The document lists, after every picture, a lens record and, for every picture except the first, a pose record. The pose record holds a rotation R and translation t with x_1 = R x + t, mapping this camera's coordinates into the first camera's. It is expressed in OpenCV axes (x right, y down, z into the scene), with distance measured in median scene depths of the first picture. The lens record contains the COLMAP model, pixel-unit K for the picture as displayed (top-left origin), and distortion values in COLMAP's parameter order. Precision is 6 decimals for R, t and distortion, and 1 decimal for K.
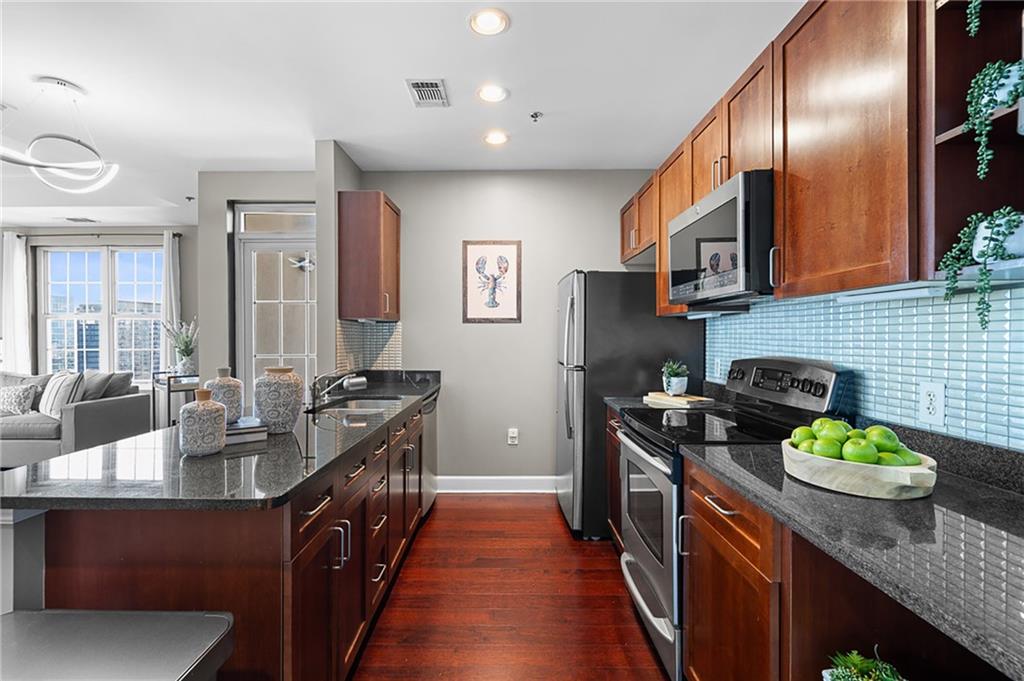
lens RADIAL K [[473.1, 0, 504.7], [0, 473.1, 341.8], [0, 0, 1]] dist [-0.000397, 0.000665]
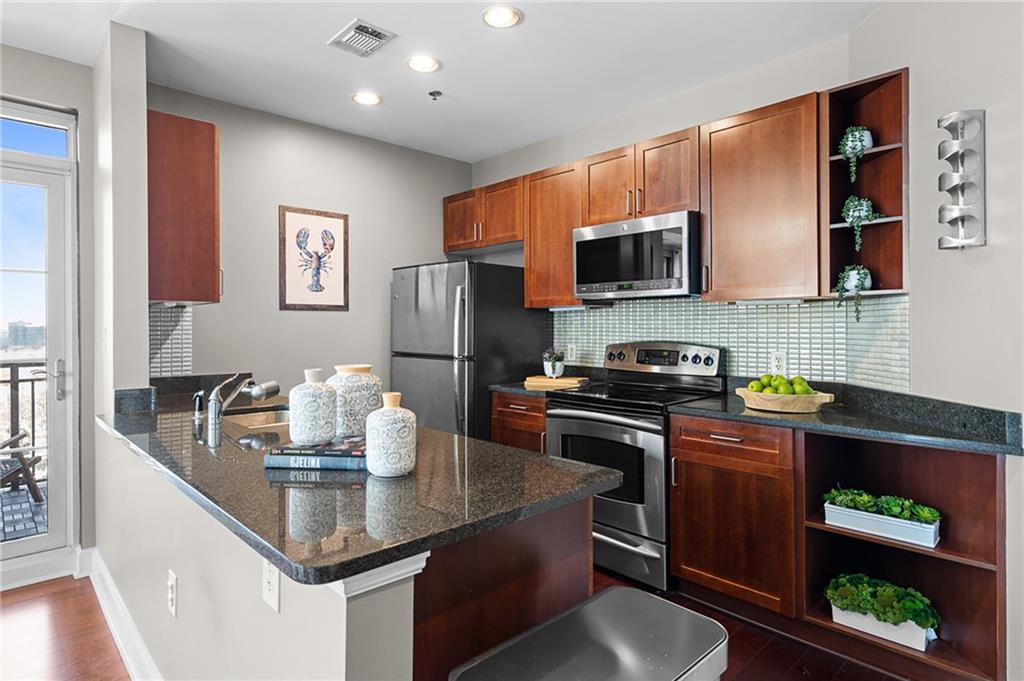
lens RADIAL K [[560.3, 0, 512.7], [0, 560.3, 329.7], [0, 0, 1]] dist [0.005752, 0.001724]
pose [[0.715411, -0.006984, 0.698669, -0.461814], [0.011759, 0.999929, -0.002046, -0.001017], [-0.698605, 0.009680, 0.715442, 0.069016]]
